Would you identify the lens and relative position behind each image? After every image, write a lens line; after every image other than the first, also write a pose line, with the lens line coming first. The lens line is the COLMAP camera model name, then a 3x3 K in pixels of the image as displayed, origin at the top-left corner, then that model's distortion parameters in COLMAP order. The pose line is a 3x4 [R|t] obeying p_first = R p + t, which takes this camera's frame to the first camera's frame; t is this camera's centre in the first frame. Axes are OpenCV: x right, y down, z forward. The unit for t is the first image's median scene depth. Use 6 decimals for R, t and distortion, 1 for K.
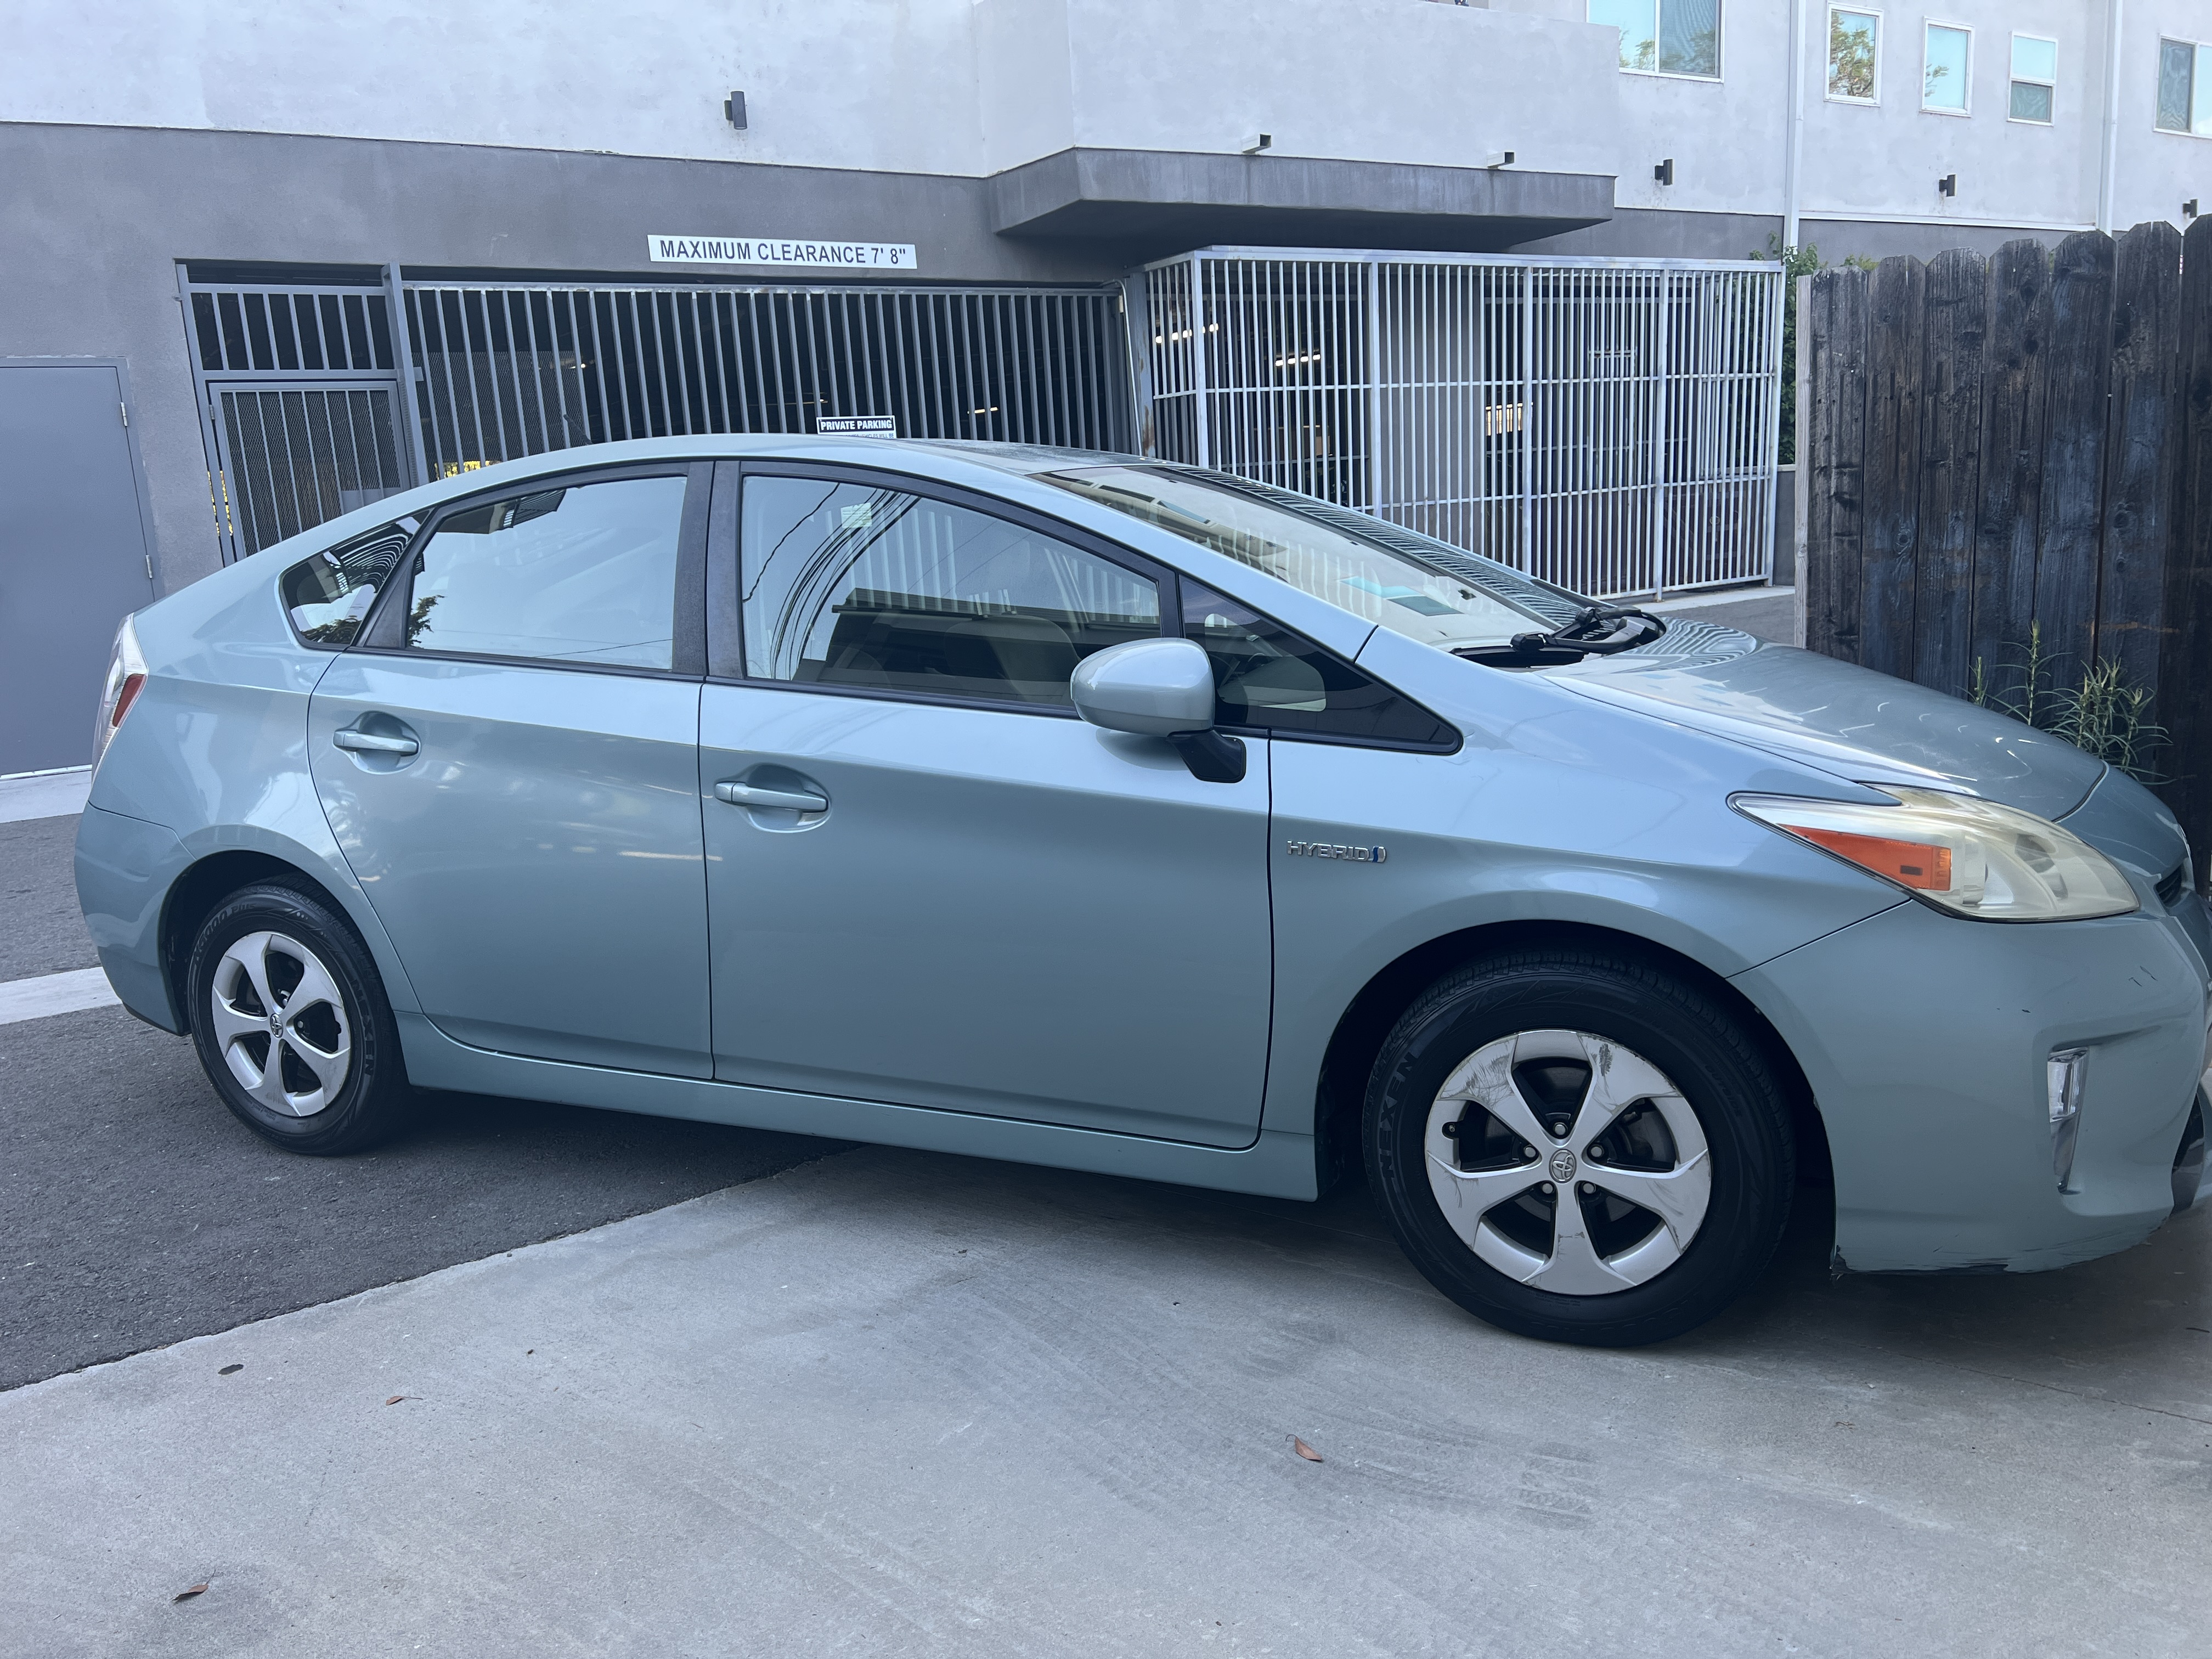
lens RADIAL K [[1654.6, 0, 1101.7], [0, 1654.6, 833.3], [0, 0, 1]] dist [0.050166, -0.053273]
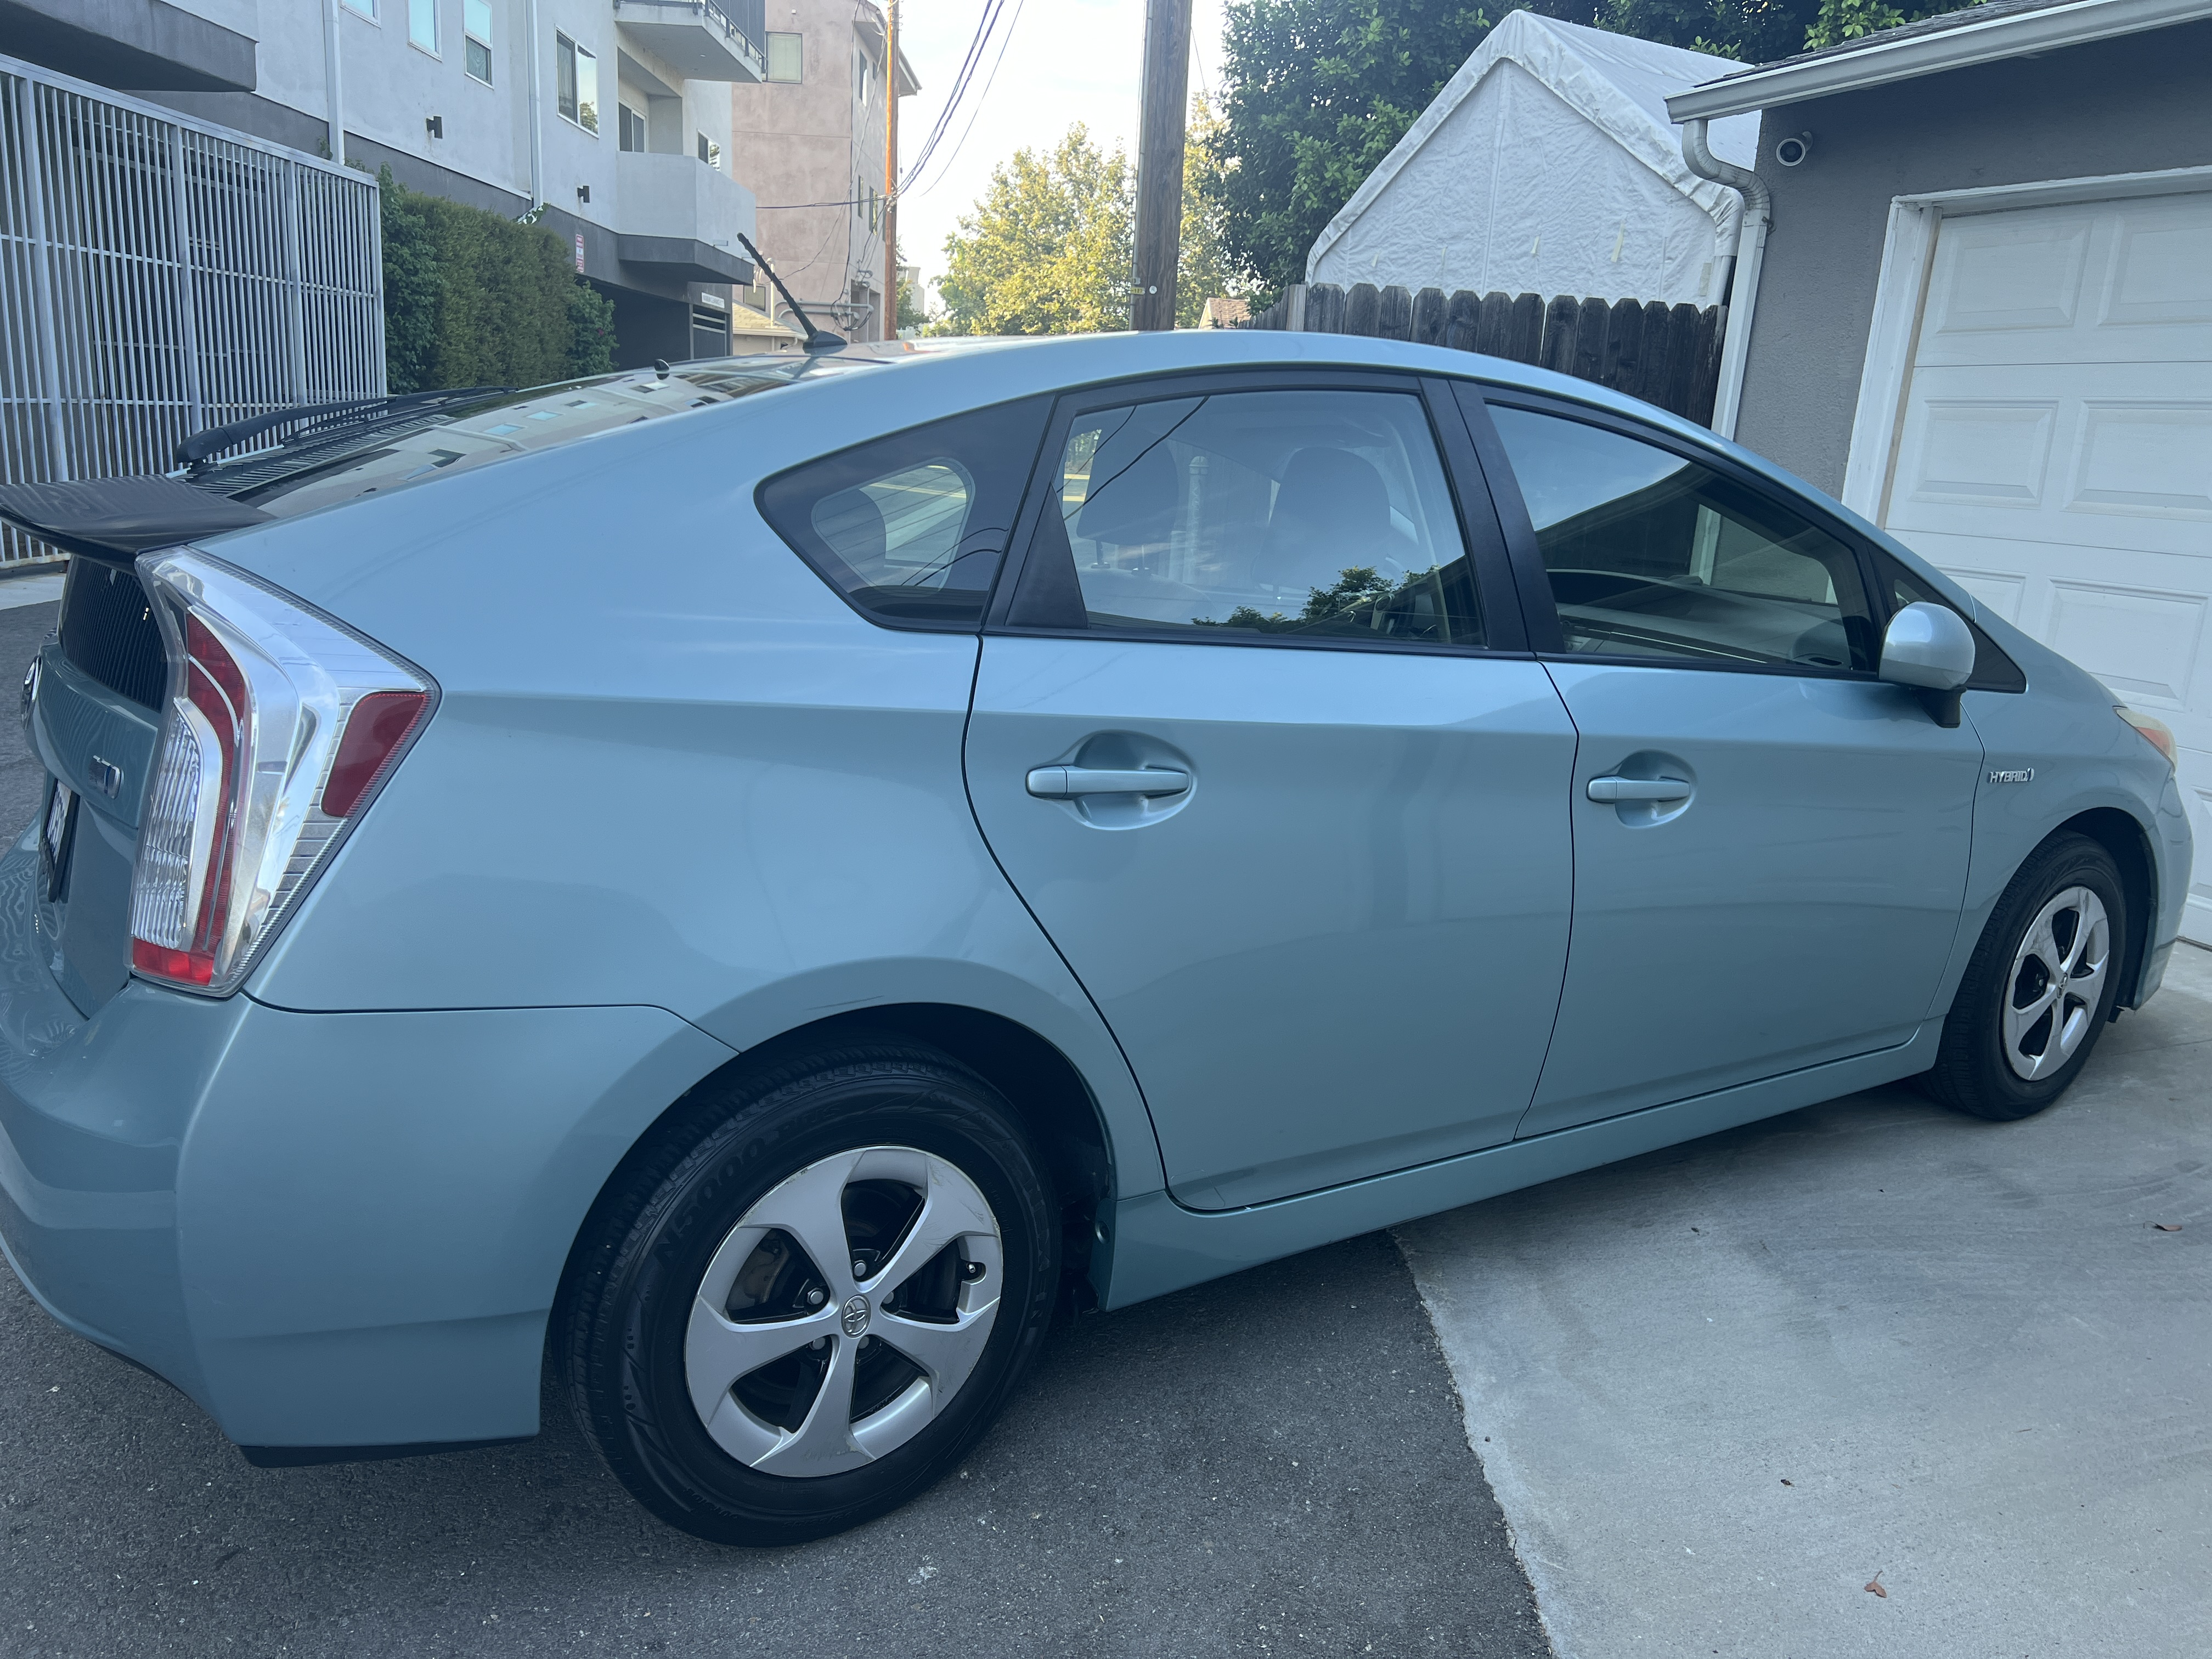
lens RADIAL K [[1654.6, 0, 1101.7], [0, 1654.6, 833.3], [0, 0, 1]] dist [0.050166, -0.053273]
pose [[0.531831, -0.124271, 0.837683, -0.345348], [0.090715, 0.991843, 0.089547, -0.032604], [-0.841978, 0.028366, 0.538766, 0.245074]]
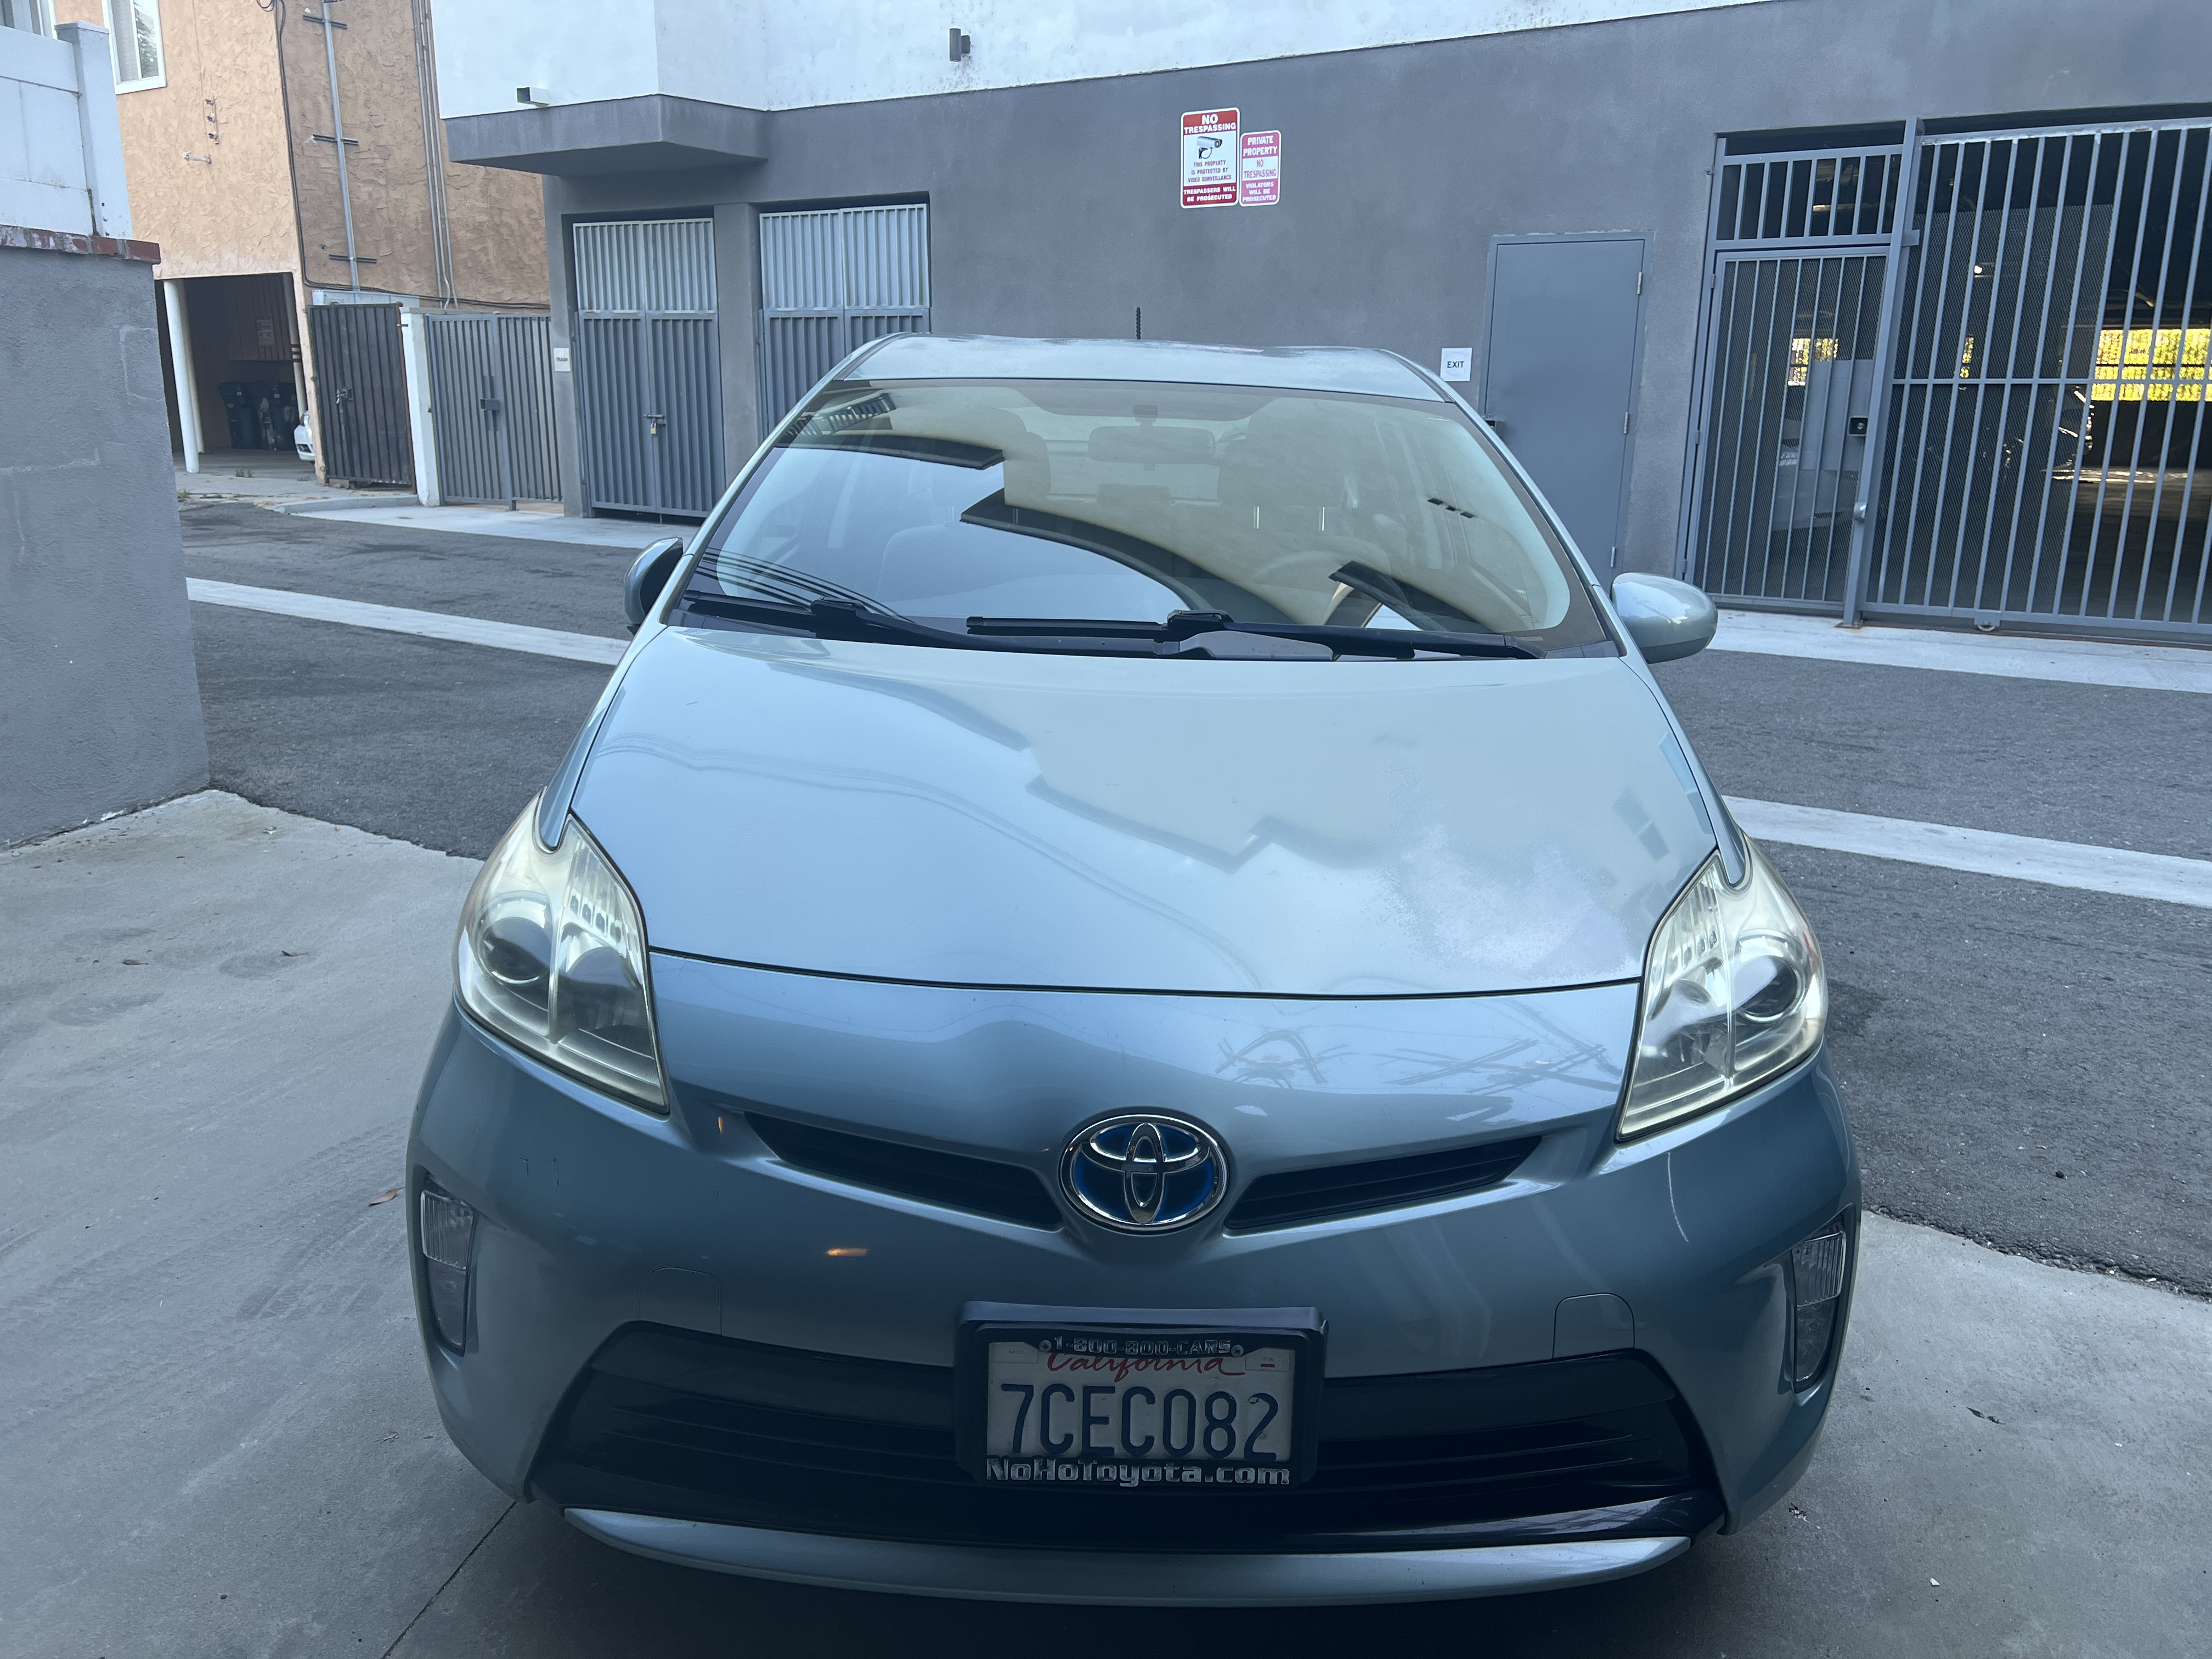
lens RADIAL K [[1665.4, 0, 1106.0], [0, 1665.4, 829.5], [0, 0, 1]] dist [0.000764, 0.003852]
pose [[0.409541, 0.287438, -0.865827, 0.322911], [-0.217579, 0.952455, 0.213281, -0.063002], [0.885966, 0.101038, 0.452610, 0.220056]]
